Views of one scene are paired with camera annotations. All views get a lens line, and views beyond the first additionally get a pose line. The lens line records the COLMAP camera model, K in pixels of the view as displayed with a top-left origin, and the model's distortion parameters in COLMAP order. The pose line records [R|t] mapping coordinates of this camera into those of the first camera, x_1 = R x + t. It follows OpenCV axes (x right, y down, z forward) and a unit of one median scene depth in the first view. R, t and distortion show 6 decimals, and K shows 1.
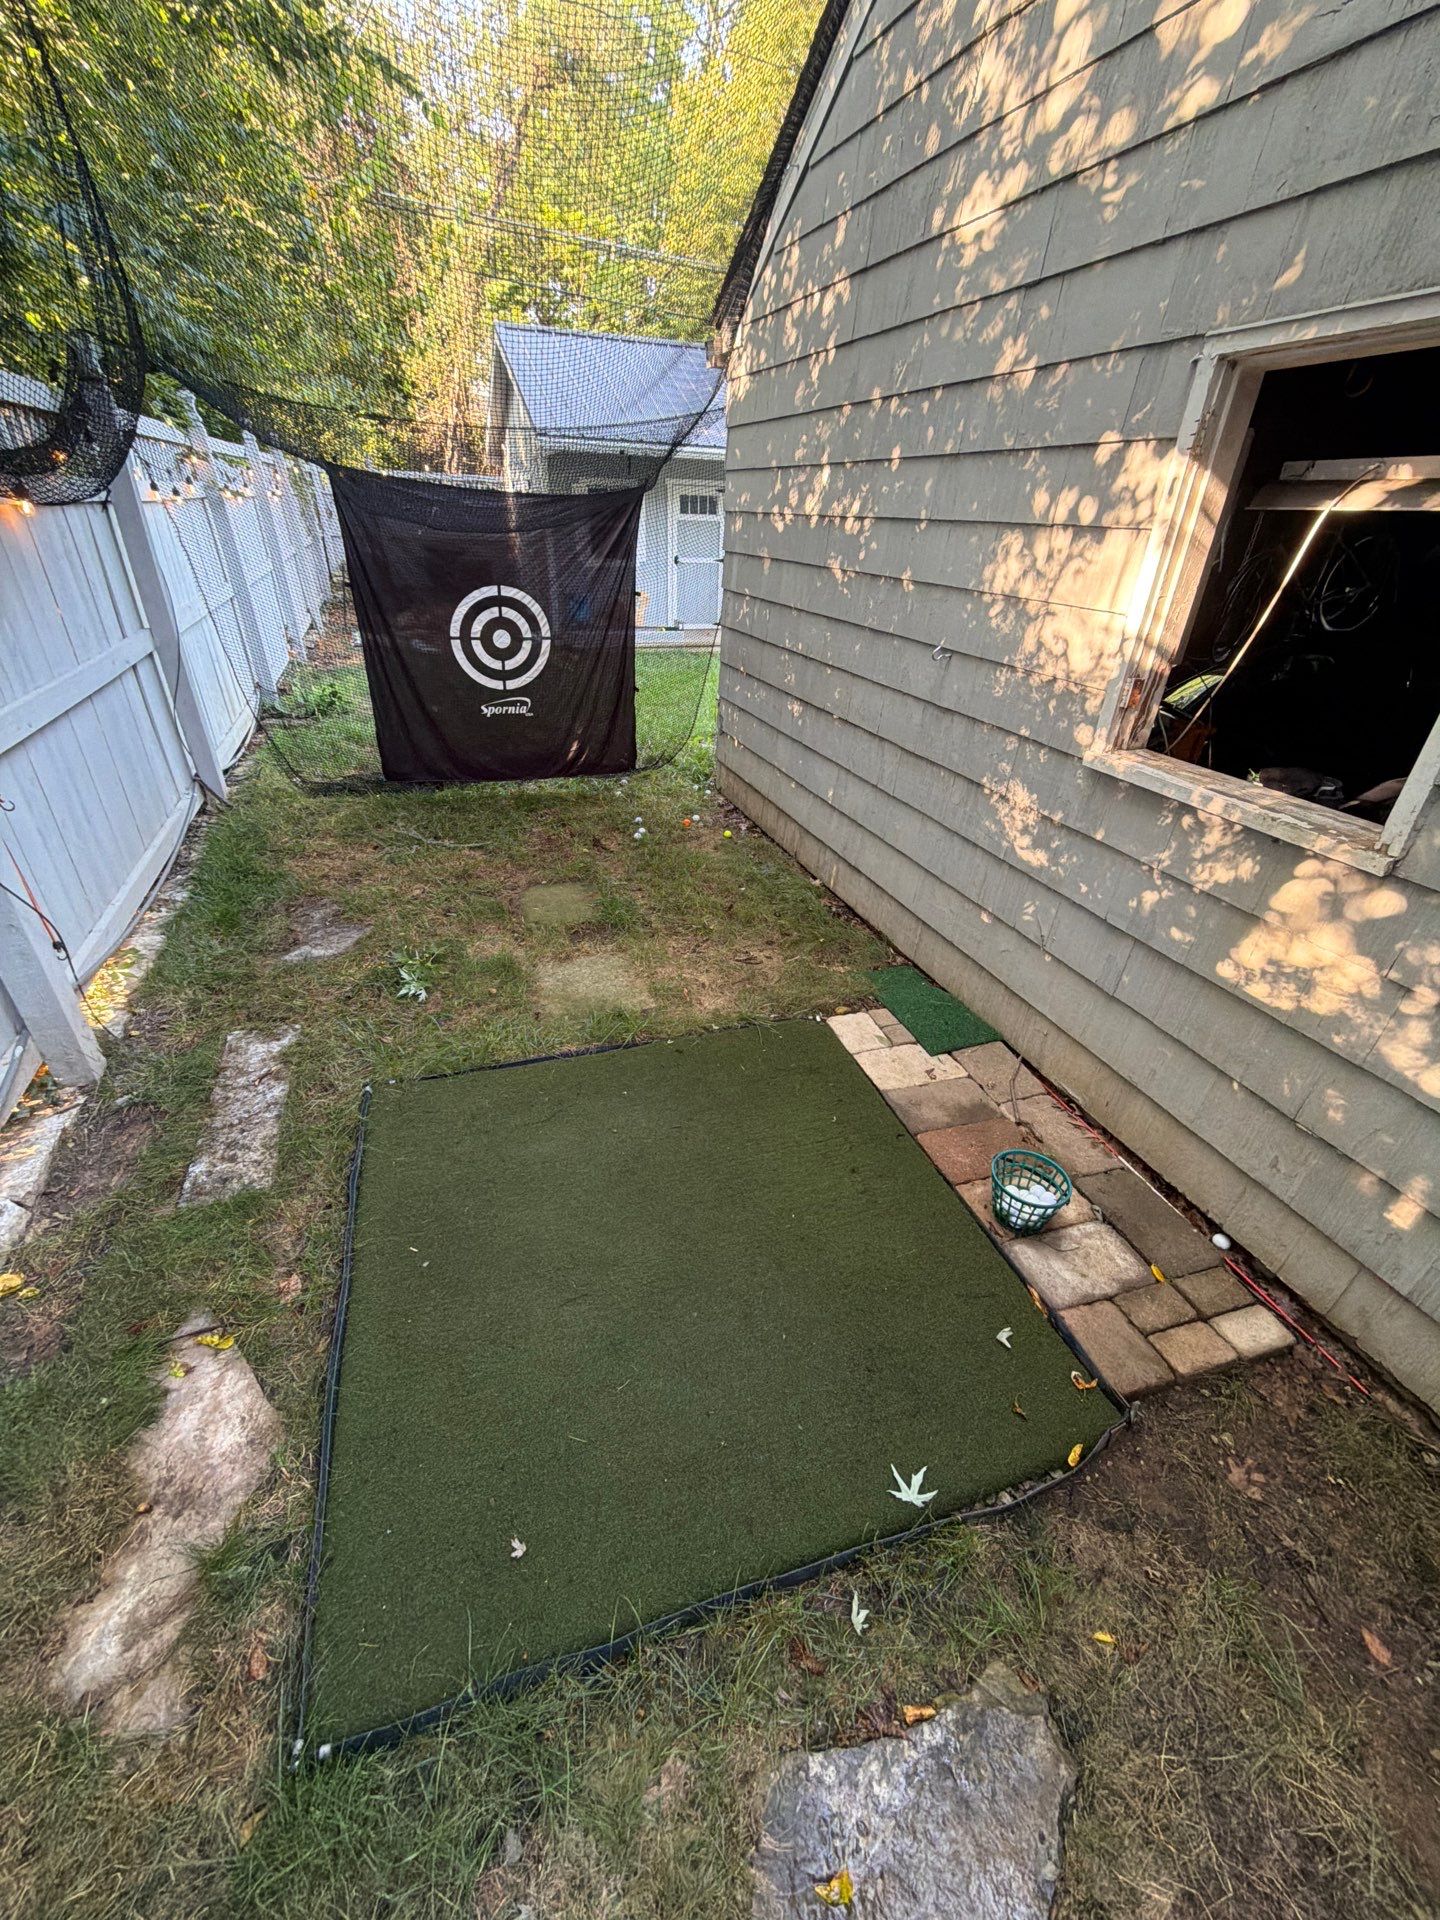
lens RADIAL K [[764.8, 0, 718.7], [0, 764.8, 956.0], [0, 0, 1]] dist [0.000224, -0.000442]
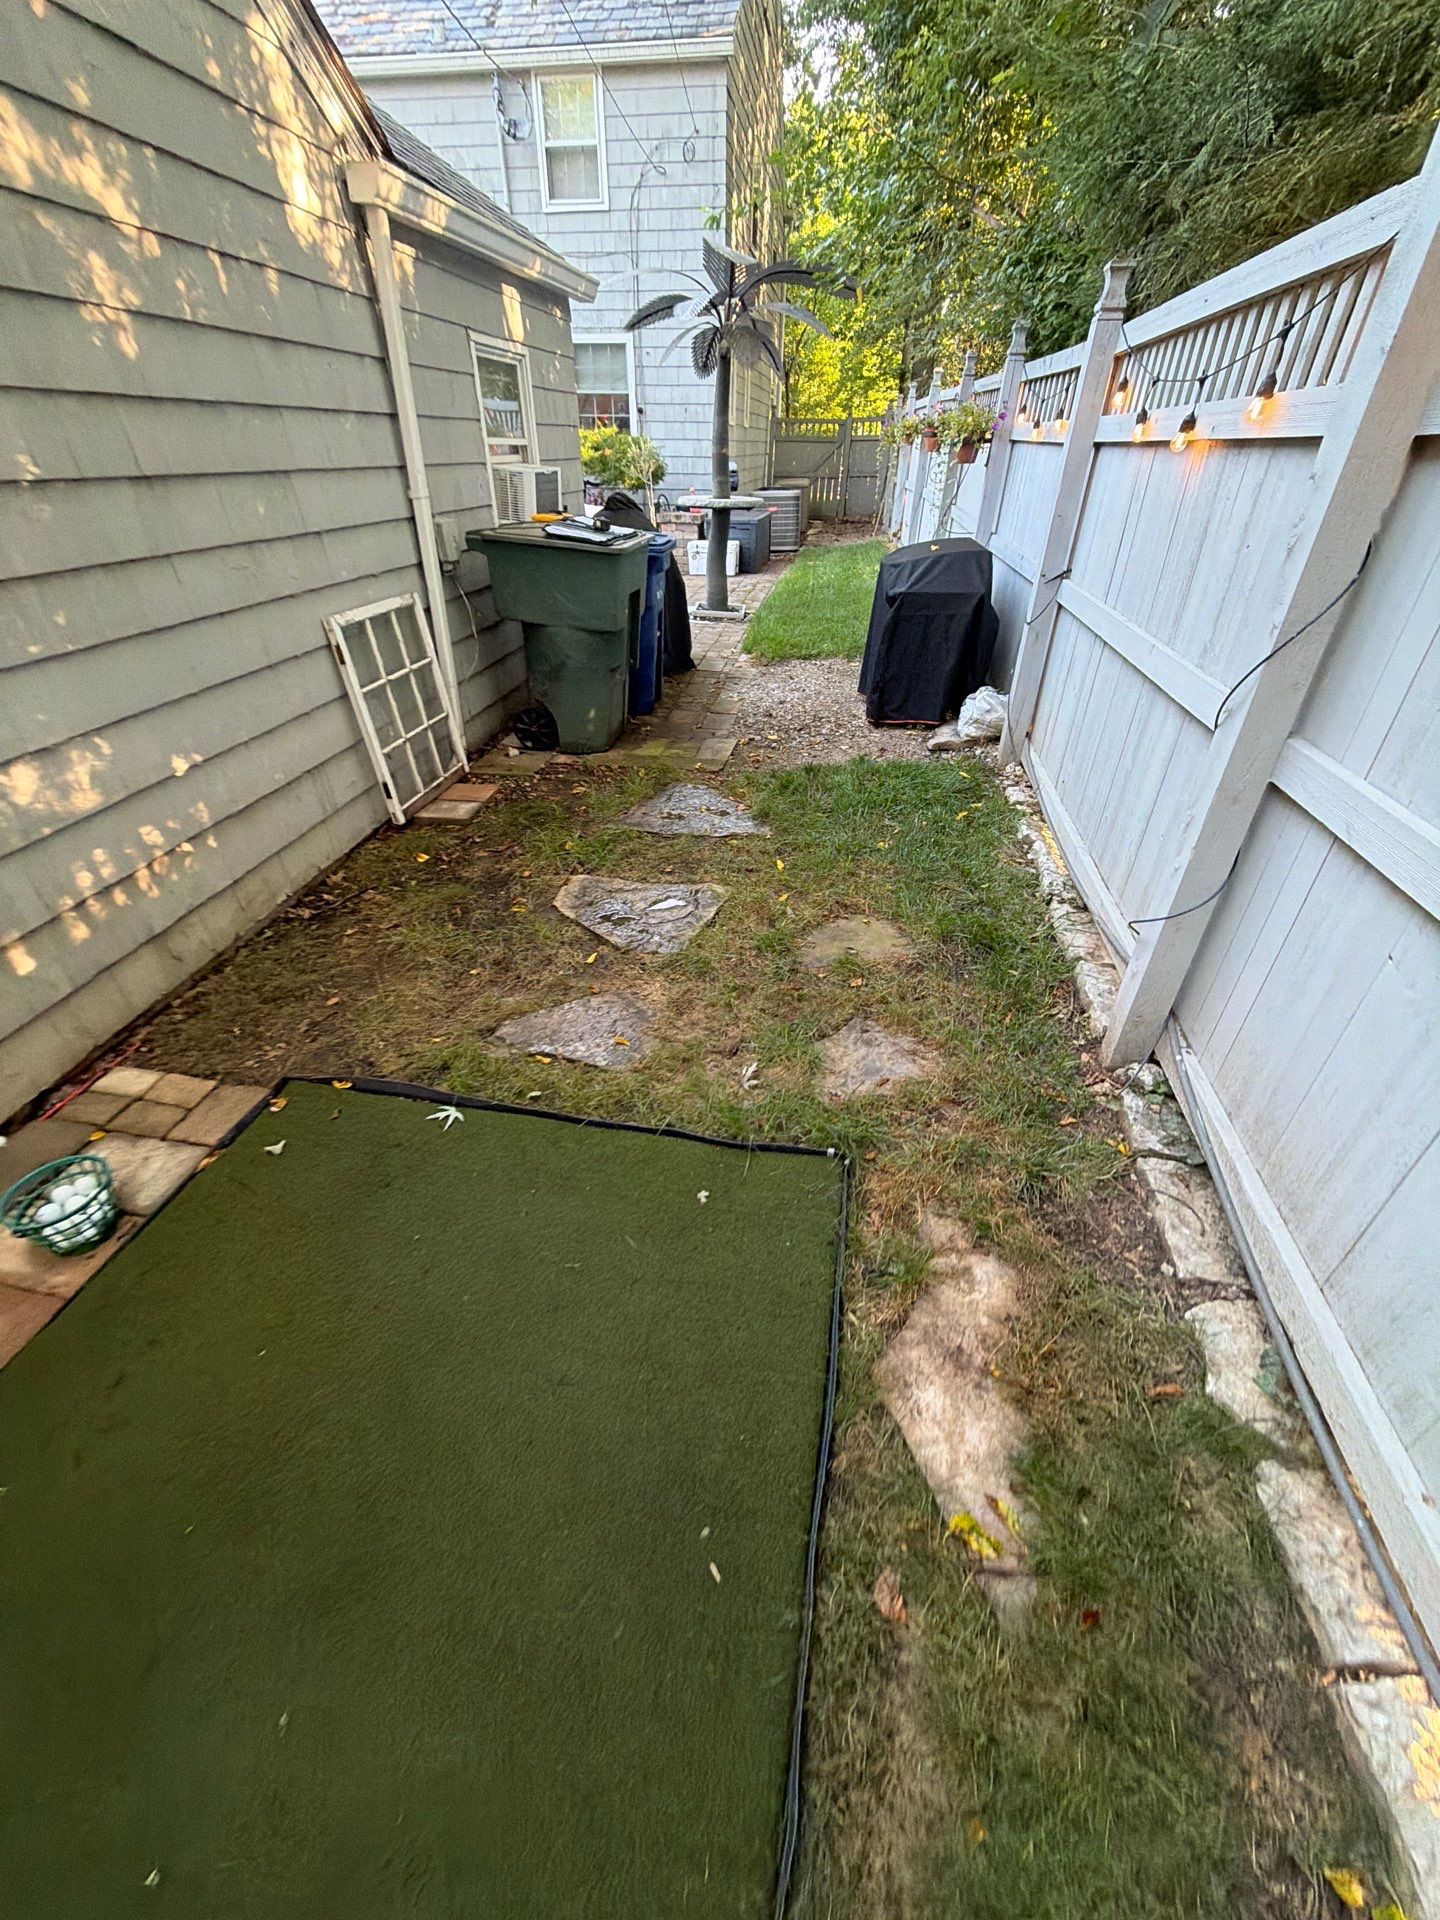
lens RADIAL K [[764.8, 0, 719.5], [0, 764.8, 956.3], [0, 0, 1]] dist [0.000224, -0.000442]
pose [[-0.865474, -0.312859, 0.391247, -0.377996], [0.217179, 0.469465, 0.855825, -0.314975], [-0.451429, 0.825664, -0.338363, 0.606694]]
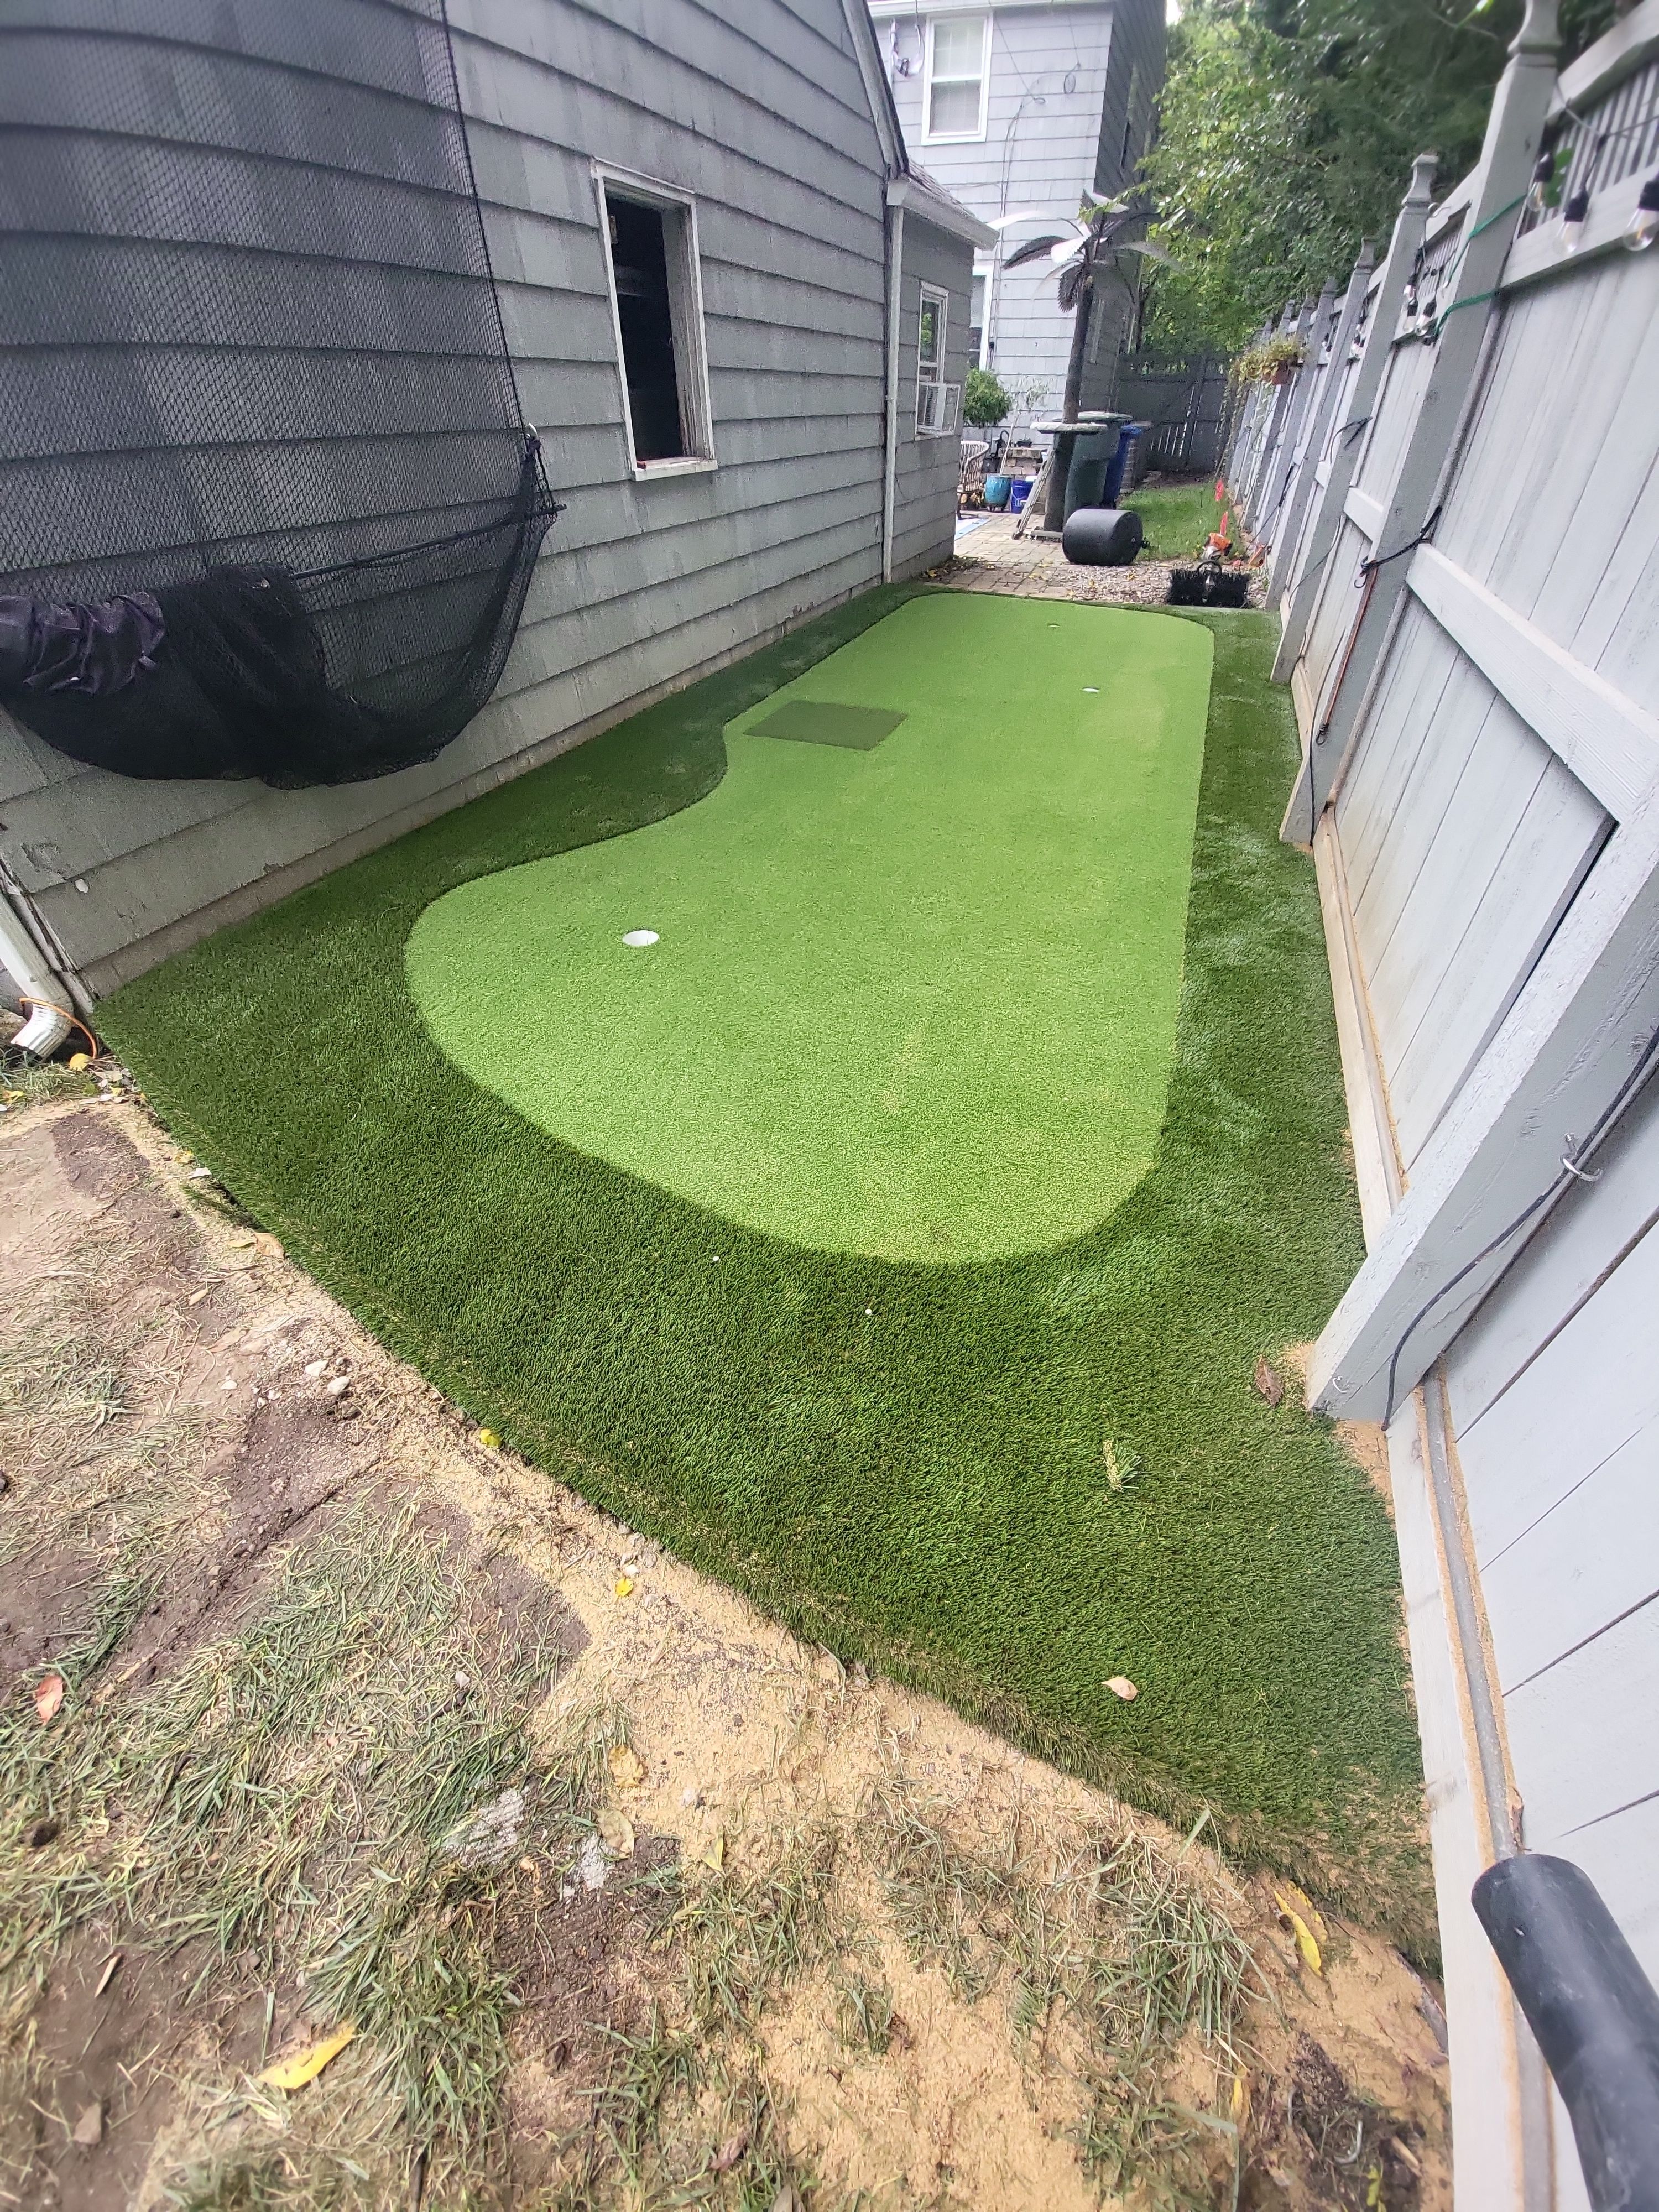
lens RADIAL K [[876.0, 0, 843.7], [0, 876.0, 1130.3], [0, 0, 1]] dist [0.000914, -0.009552]
pose [[-0.766056, -0.443335, 0.465416, -1.091837], [0.295260, 0.400456, 0.867443, -1.008611], [-0.570947, 0.801928, -0.175872, 1.904626]]
